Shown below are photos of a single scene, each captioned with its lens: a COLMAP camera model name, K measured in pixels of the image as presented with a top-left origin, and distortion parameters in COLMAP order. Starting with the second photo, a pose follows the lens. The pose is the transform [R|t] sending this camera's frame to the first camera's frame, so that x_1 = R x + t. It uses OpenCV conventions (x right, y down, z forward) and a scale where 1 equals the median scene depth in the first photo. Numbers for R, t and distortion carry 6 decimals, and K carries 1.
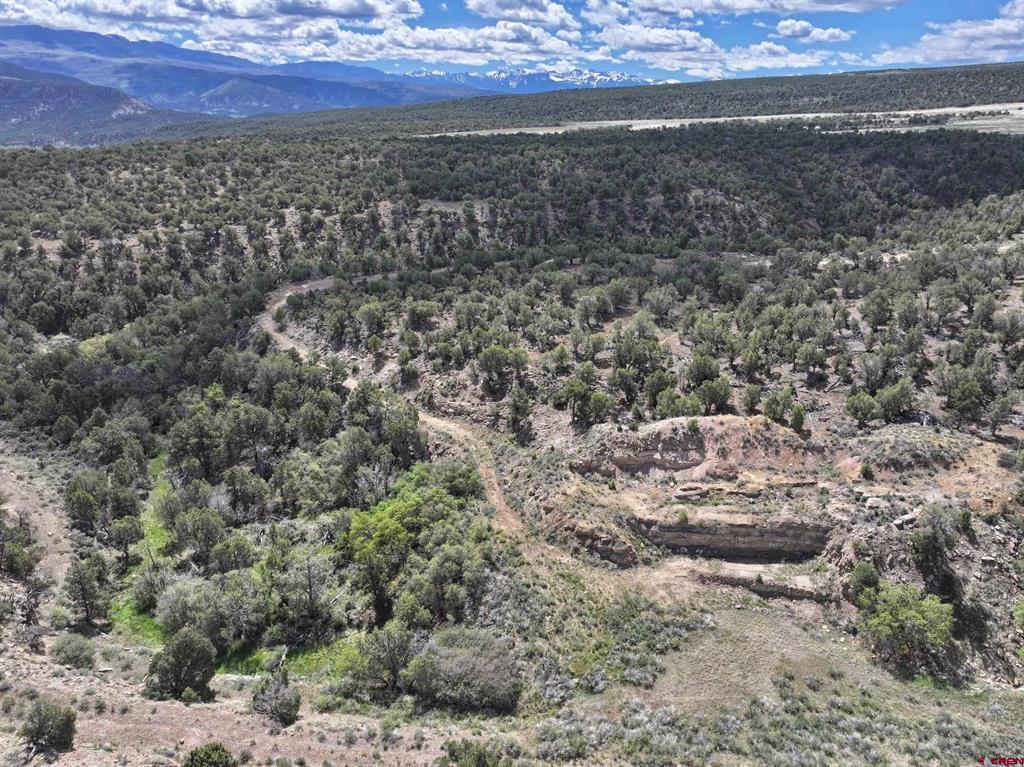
lens RADIAL K [[719.1, 0, 516.0], [0, 719.1, 382.9], [0, 0, 1]] dist [0.004007, 0.008379]
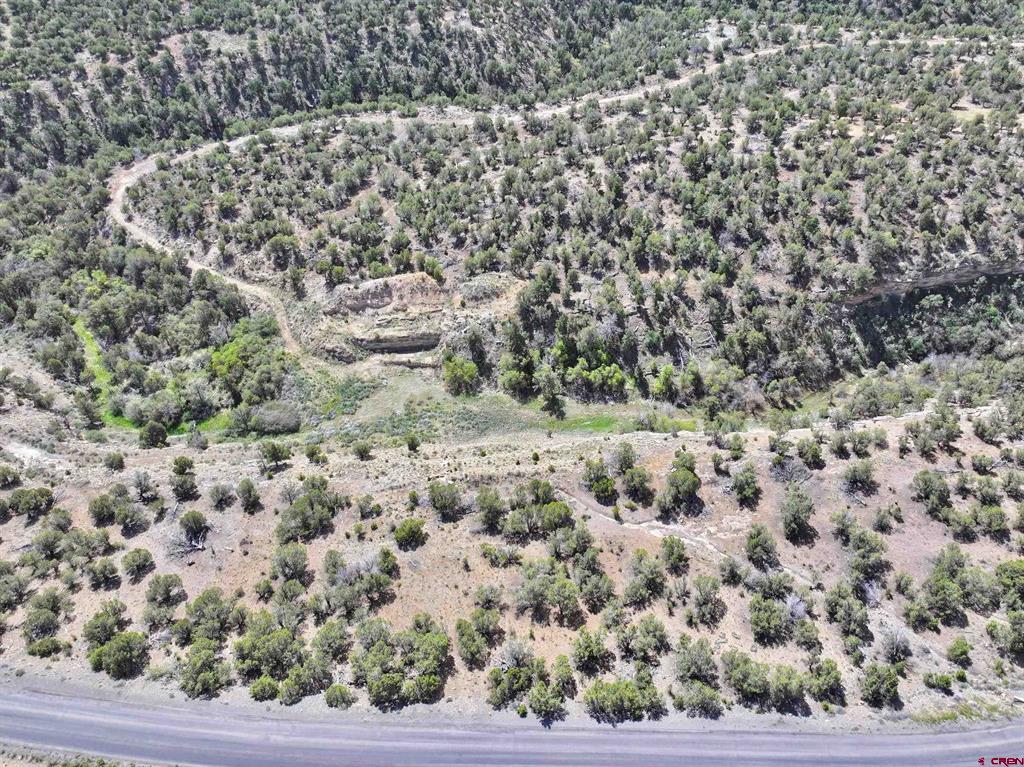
lens RADIAL K [[719.1, 0, 516.0], [0, 719.1, 382.9], [0, 0, 1]] dist [0.004007, 0.008379]
pose [[0.977313, -0.142553, 0.156646, 0.244007], [0.076496, 0.927242, 0.366566, -0.367722], [-0.197504, -0.346267, 0.917110, -0.912315]]
